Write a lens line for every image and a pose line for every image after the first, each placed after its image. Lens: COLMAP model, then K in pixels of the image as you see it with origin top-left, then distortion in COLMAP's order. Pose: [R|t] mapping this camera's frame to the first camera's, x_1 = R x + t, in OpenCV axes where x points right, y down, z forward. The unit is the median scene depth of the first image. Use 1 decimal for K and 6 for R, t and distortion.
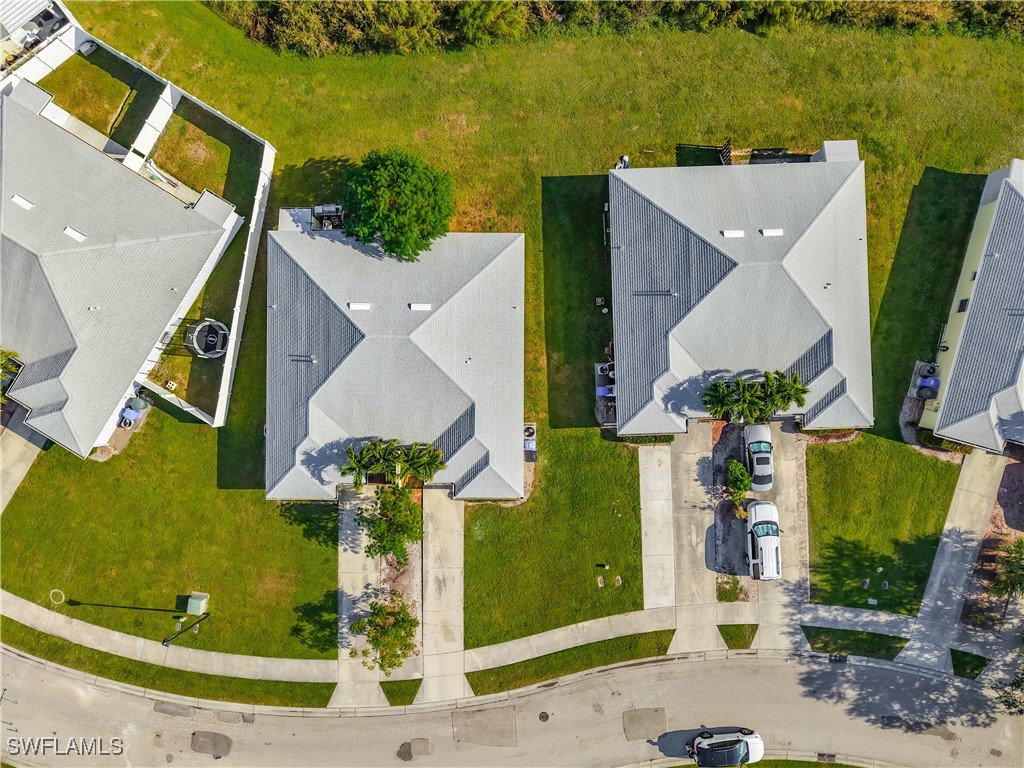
lens RADIAL K [[689.0, 0, 511.2], [0, 689.0, 386.4], [0, 0, 1]] dist [0.024877, -0.017760]
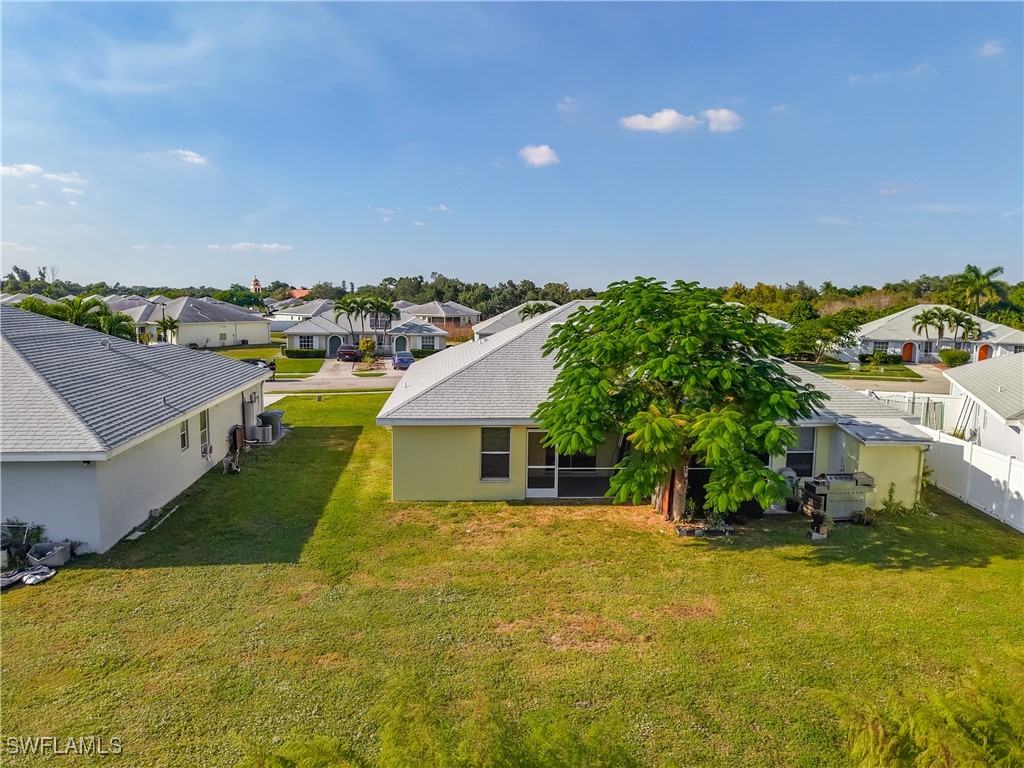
lens RADIAL K [[689.0, 0, 511.0], [0, 689.0, 390.2], [0, 0, 1]] dist [0.024877, -0.017760]
pose [[-0.995886, -0.005954, -0.090419, -0.027304], [-0.088557, -0.147503, 0.985089, -0.617968], [-0.019202, 0.989044, 0.146369, 0.848063]]
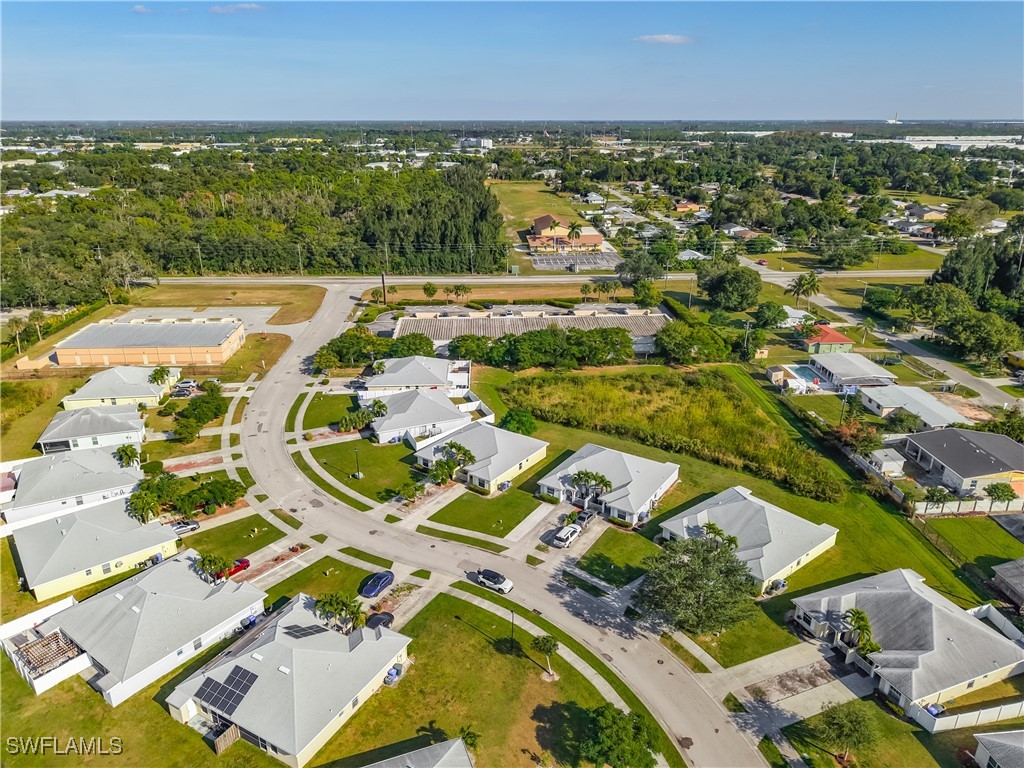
lens RADIAL K [[689.0, 0, 506.4], [0, 689.0, 378.3], [0, 0, 1]] dist [0.024877, -0.017760]
pose [[0.807241, 0.198314, -0.555908, 1.255010], [-0.590221, 0.269378, -0.760970, 1.761902], [-0.001162, 0.942394, 0.334502, -0.147723]]
